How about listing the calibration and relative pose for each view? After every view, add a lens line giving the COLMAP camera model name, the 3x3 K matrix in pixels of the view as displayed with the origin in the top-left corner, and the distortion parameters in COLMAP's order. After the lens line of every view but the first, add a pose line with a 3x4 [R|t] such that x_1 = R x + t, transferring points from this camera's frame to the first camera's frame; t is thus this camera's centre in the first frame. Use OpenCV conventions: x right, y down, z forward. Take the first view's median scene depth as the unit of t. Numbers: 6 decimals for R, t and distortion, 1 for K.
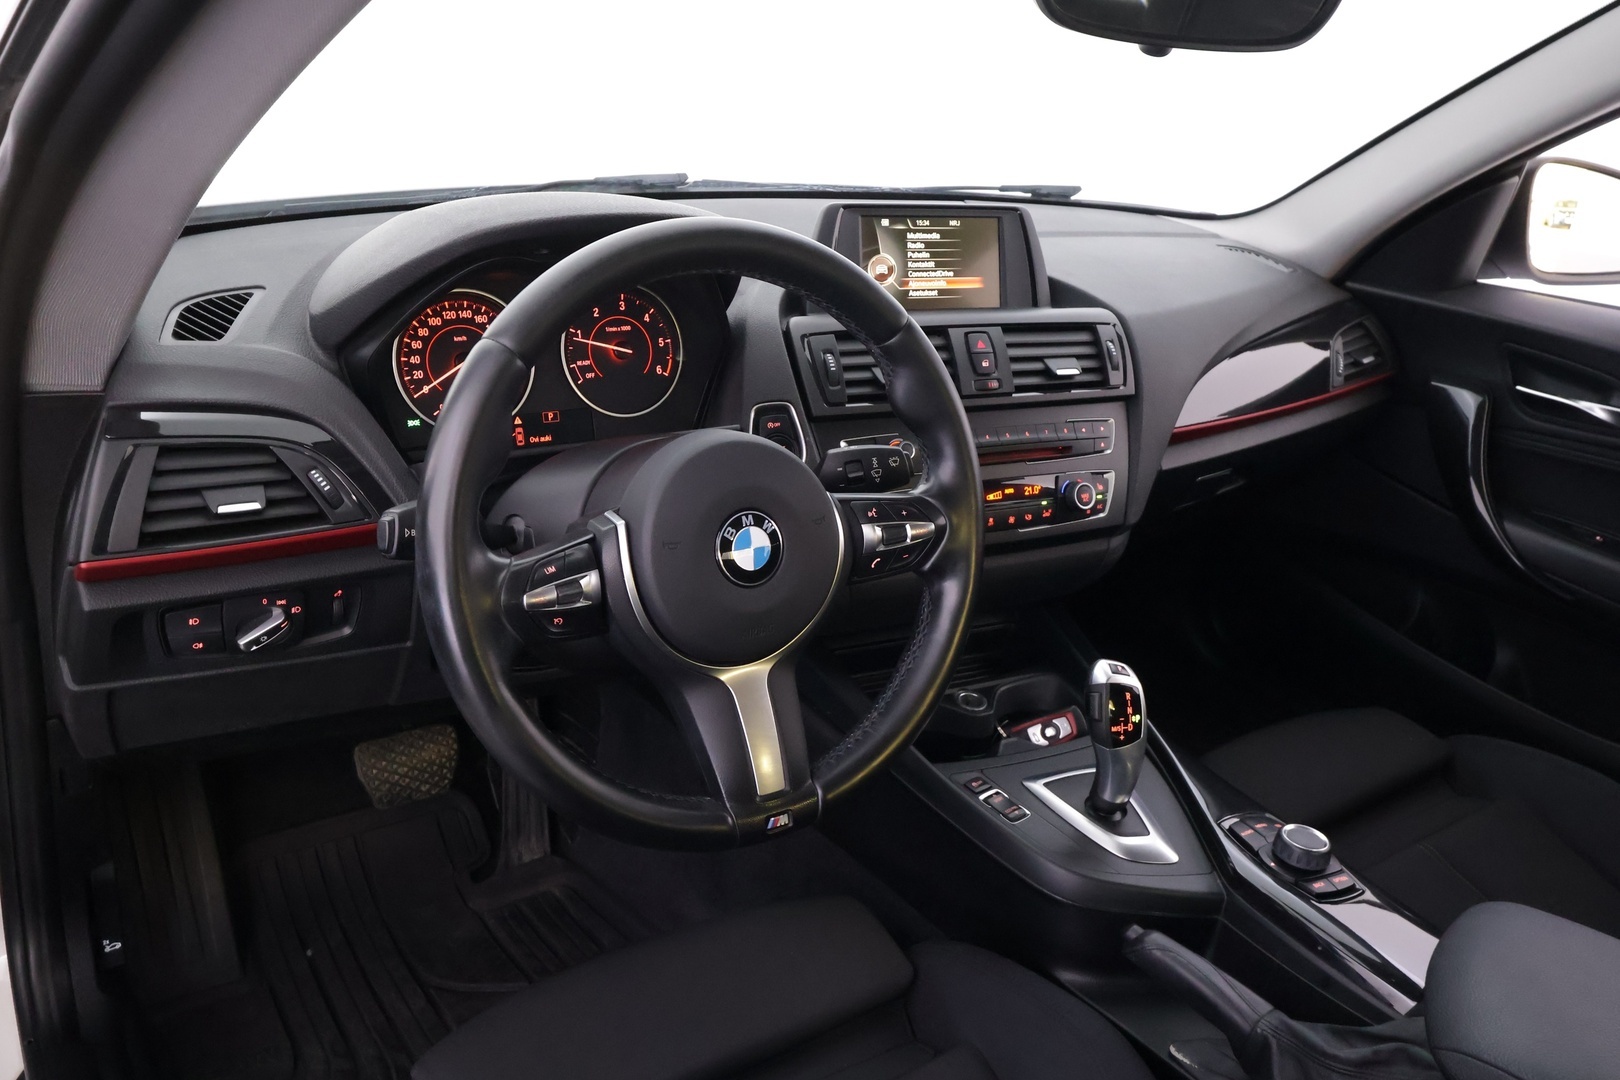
lens RADIAL K [[1300.6, 0, 810.0], [0, 1300.6, 540.0], [0, 0, 1]] dist [0.002577, 0.000527]
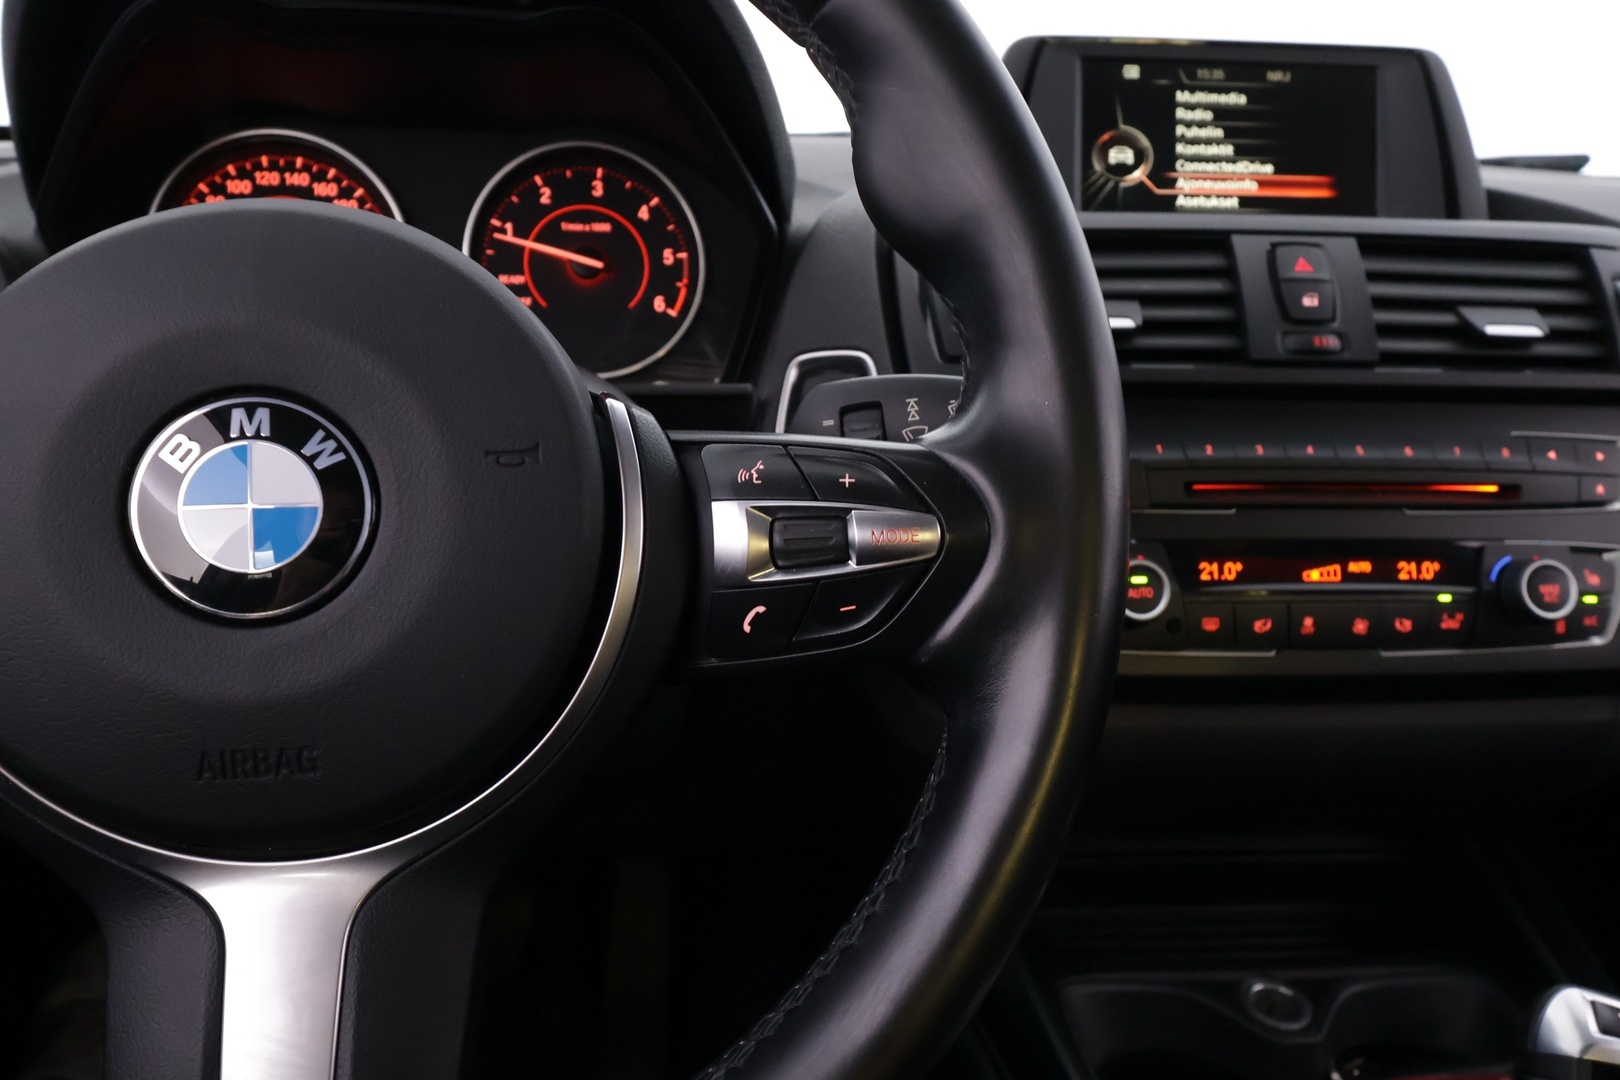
lens RADIAL K [[1157.2, 0, 810.0], [0, 1157.2, 540.0], [0, 0, 1]] dist [-0.001634, -0.002439]
pose [[0.913779, 0.041843, -0.404051, 0.137528], [-0.100981, 0.986855, -0.126176, 0.025296], [0.393460, 0.156098, 0.905993, 0.530013]]
